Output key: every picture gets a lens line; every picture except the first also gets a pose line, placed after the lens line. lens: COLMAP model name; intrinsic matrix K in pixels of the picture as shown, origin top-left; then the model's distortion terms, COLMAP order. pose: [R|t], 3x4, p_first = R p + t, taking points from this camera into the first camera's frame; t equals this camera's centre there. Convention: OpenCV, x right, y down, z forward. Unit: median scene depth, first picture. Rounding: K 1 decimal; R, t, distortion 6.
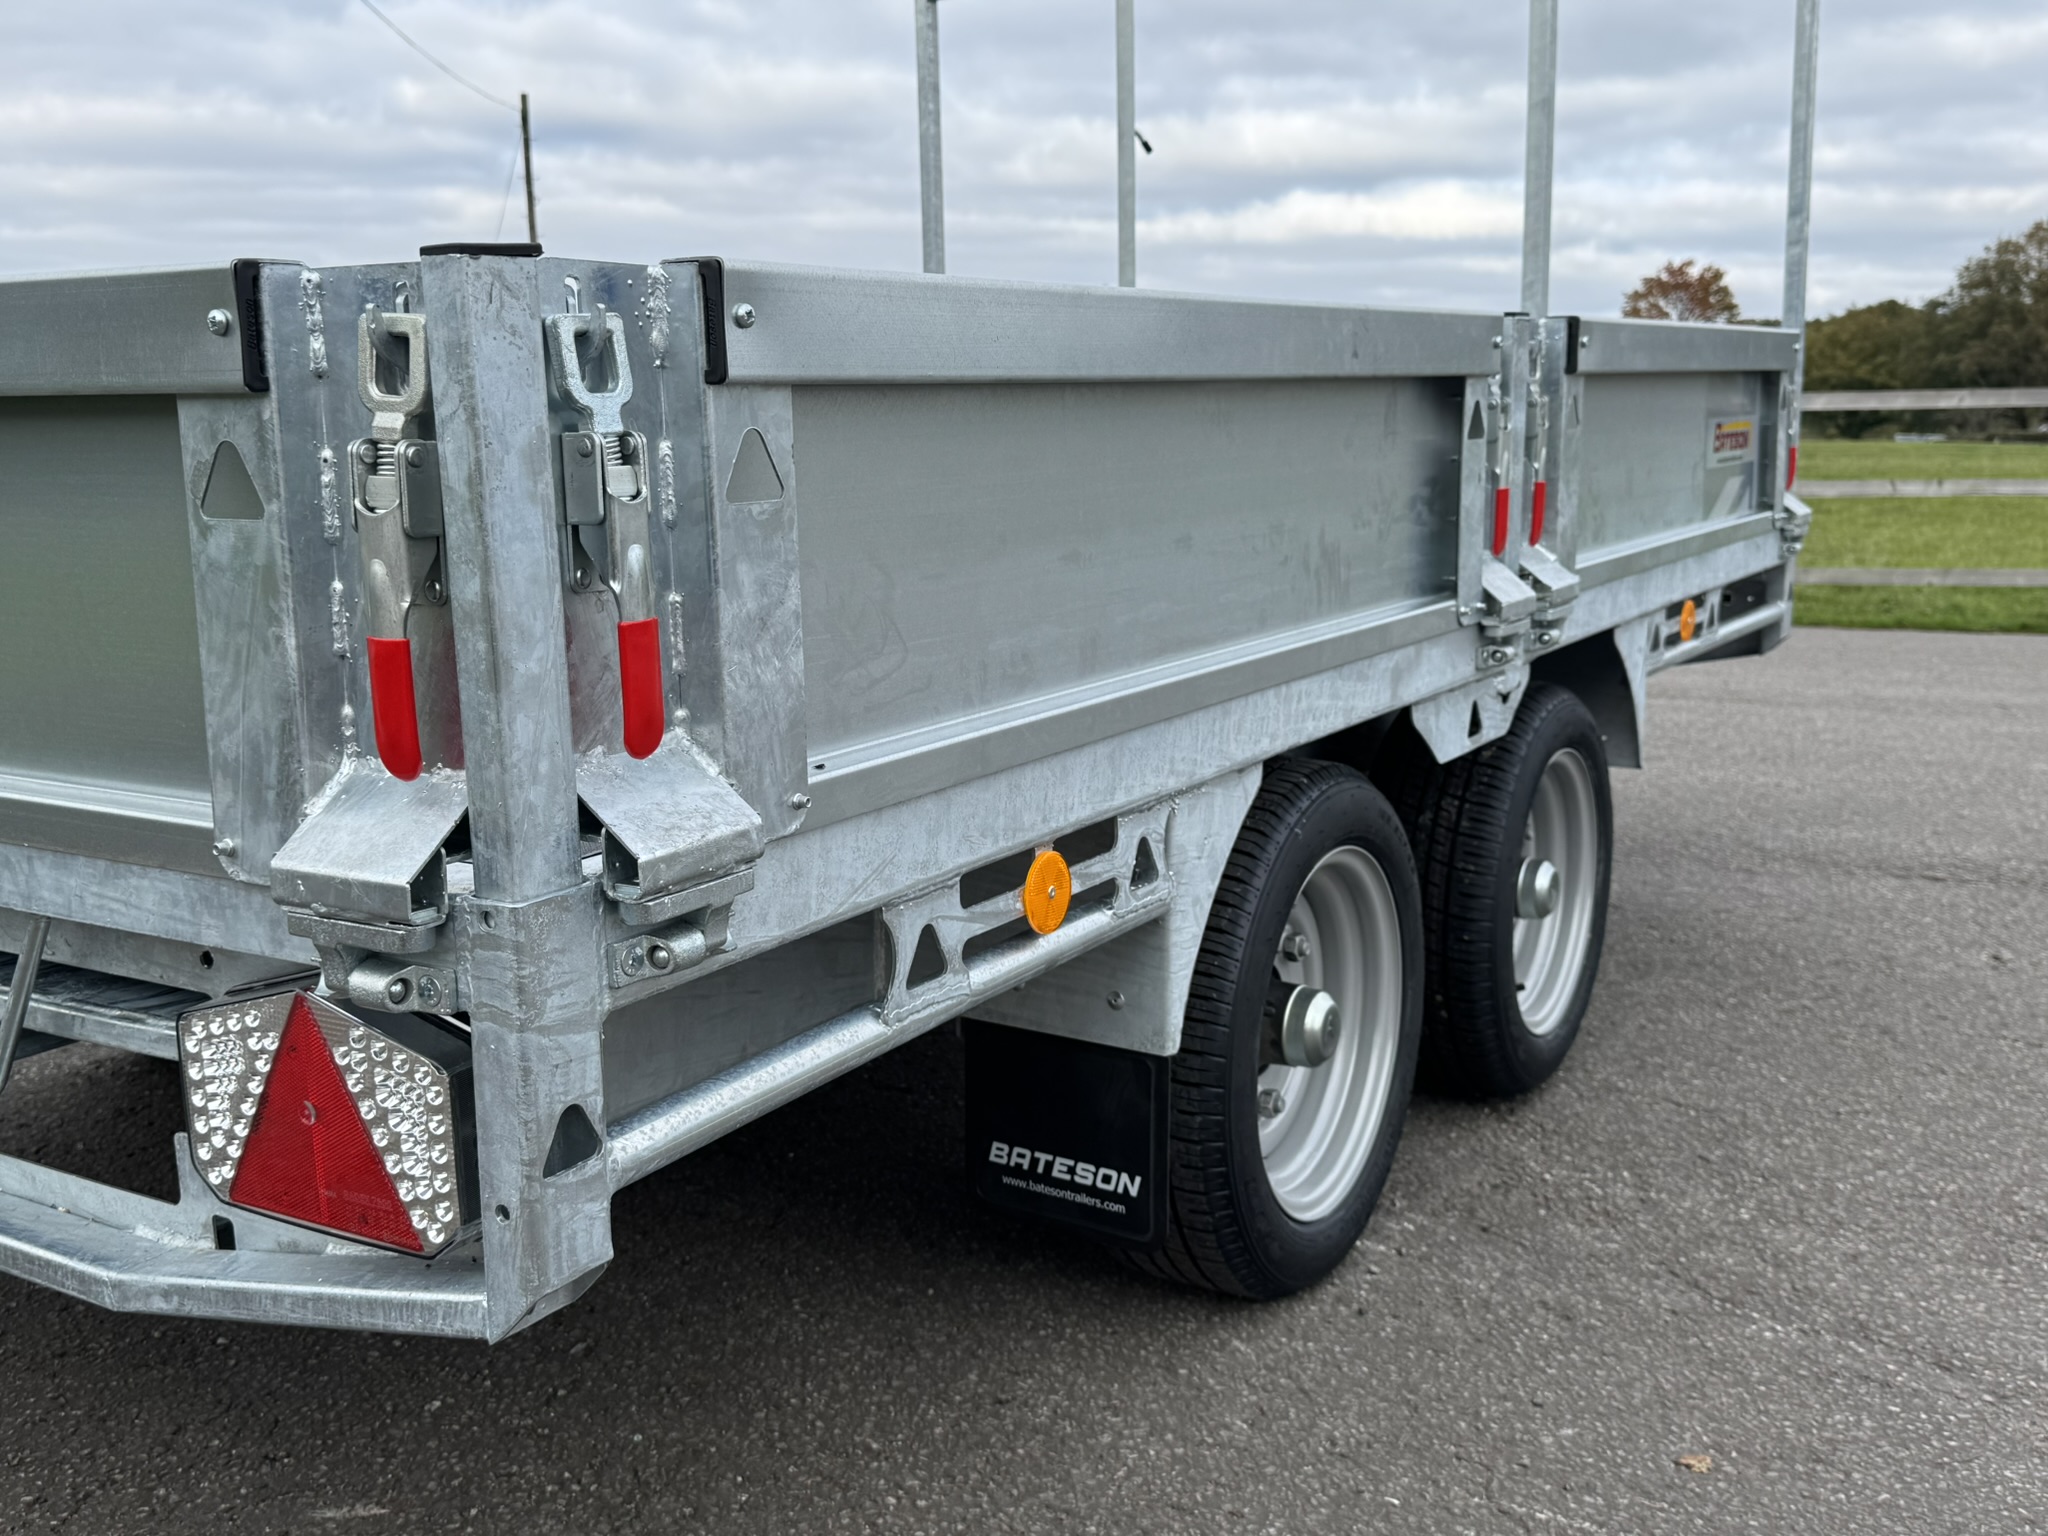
lens RADIAL K [[1969.2, 0, 1024.0], [0, 1969.2, 768.0], [0, 0, 1]] dist [0.187484, -0.400379]
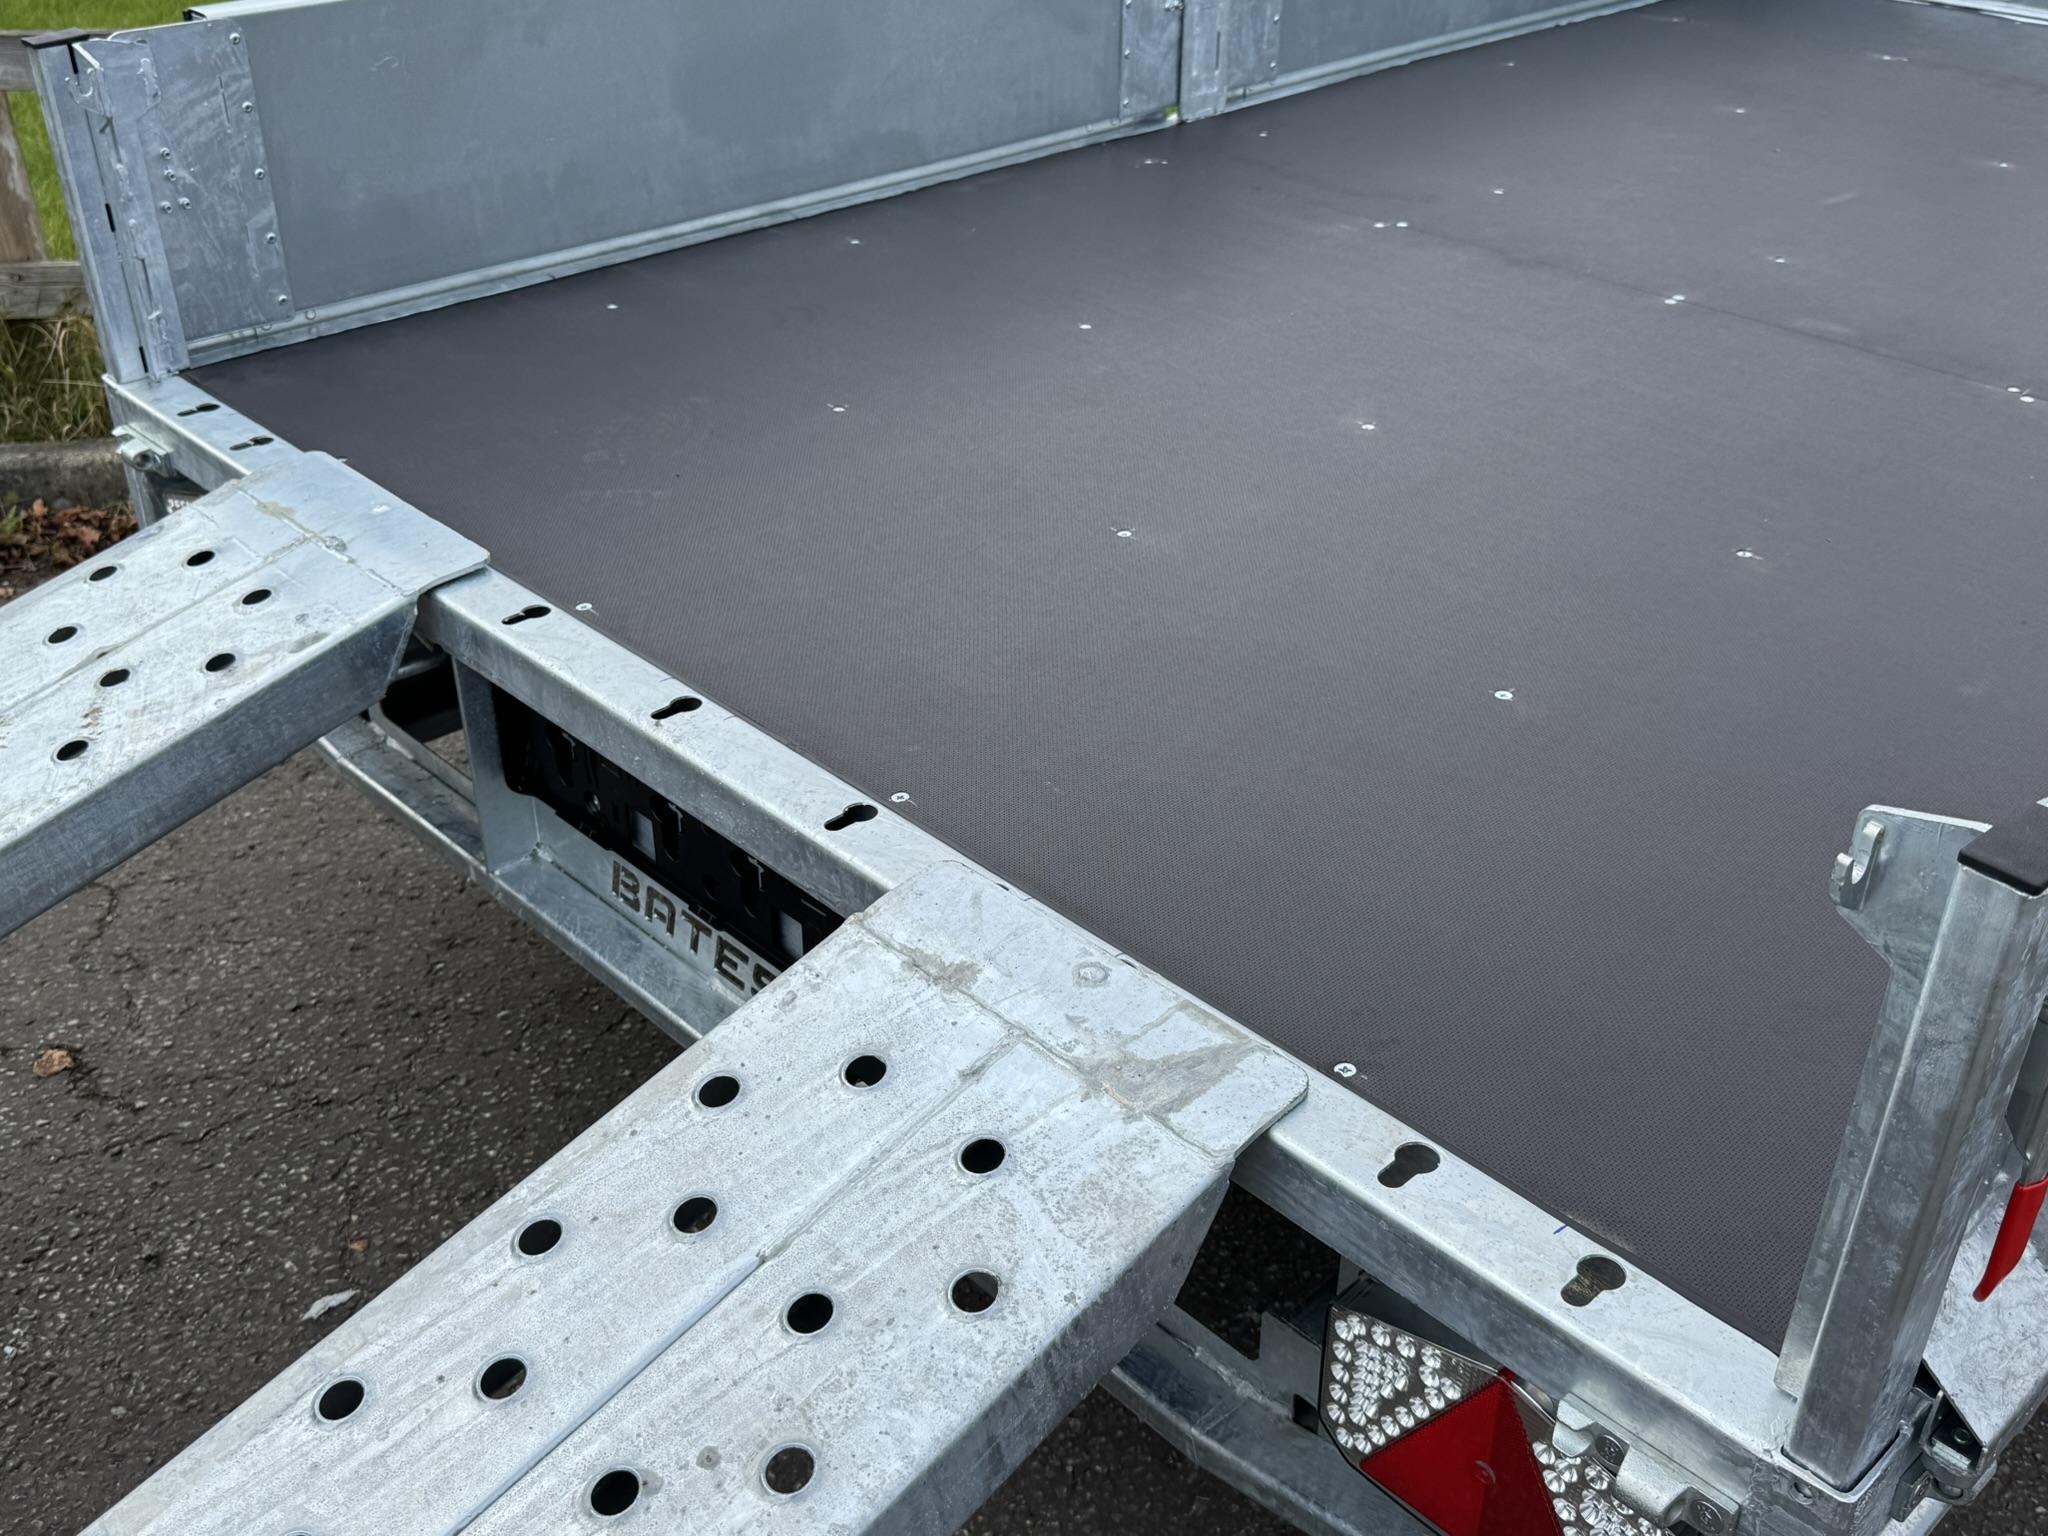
lens RADIAL K [[1969.2, 0, 1024.0], [0, 1969.2, 768.0], [0, 0, 1]] dist [0.187484, -0.400379]
pose [[0.965725, 0.156518, -0.207067, -0.349650], [-0.067281, 0.921420, 0.382698, -0.395736], [0.250695, -0.355650, 0.900370, 0.178294]]
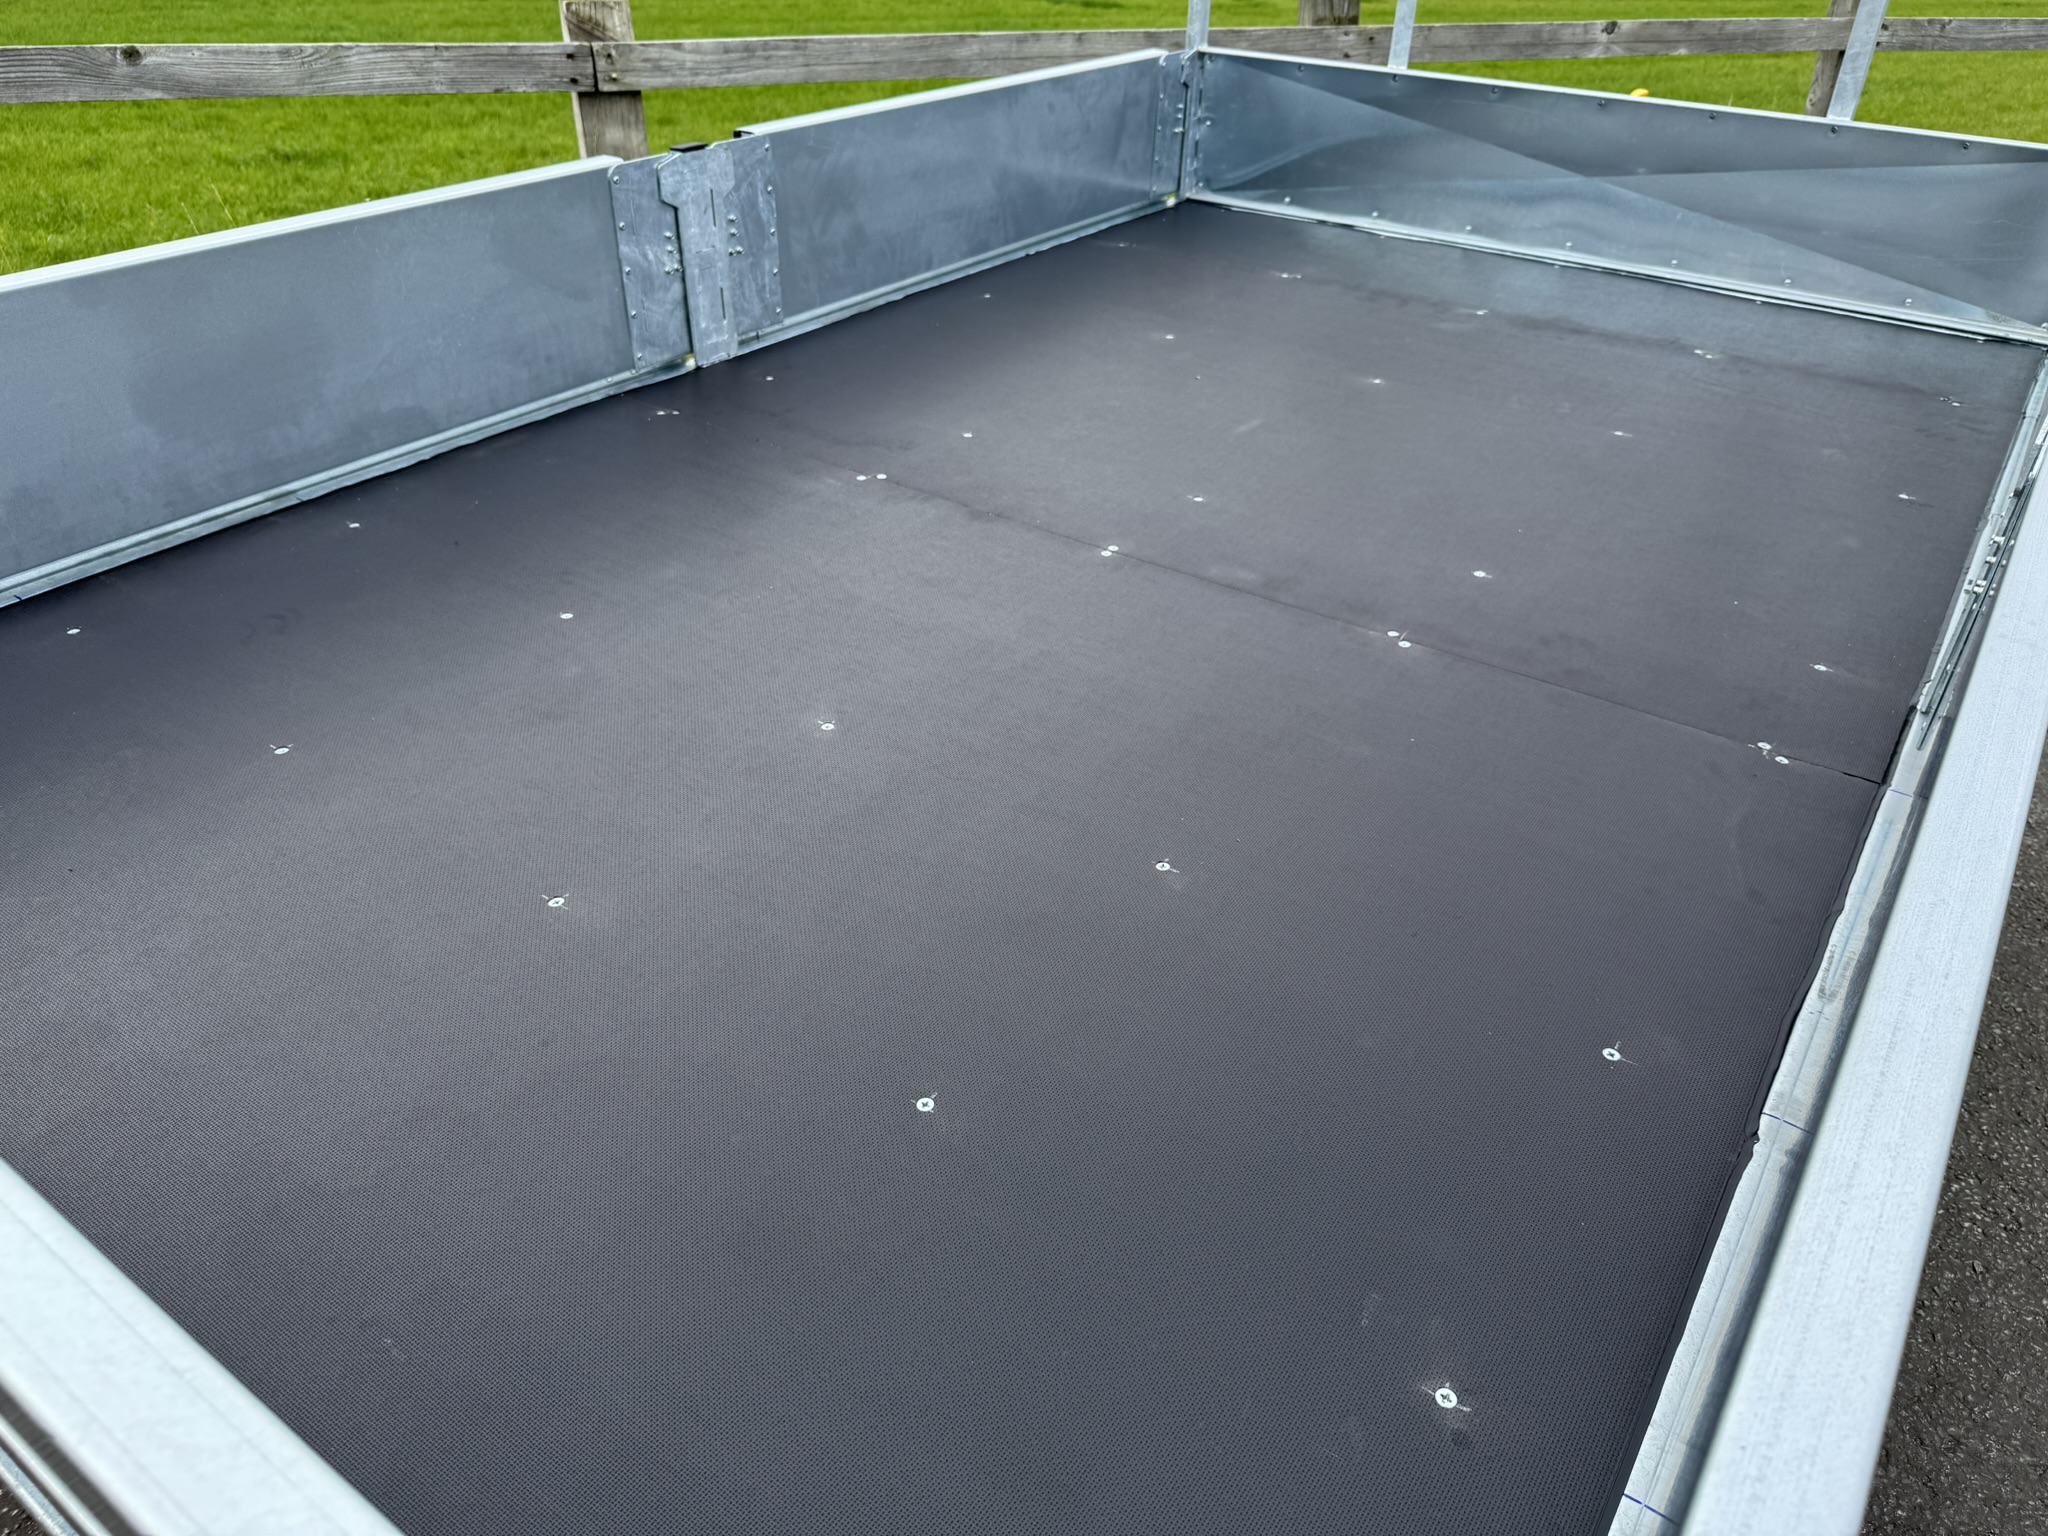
lens RADIAL K [[1481.8, 0, 1070.3], [0, 1481.8, 760.4], [0, 0, 1]] dist [0.041772, -0.073638]
pose [[0.998566, 0.053533, -0.000365, -0.267910], [-0.049222, 0.920774, 0.386979, -0.499478], [0.021052, -0.386406, 0.922088, 0.552332]]
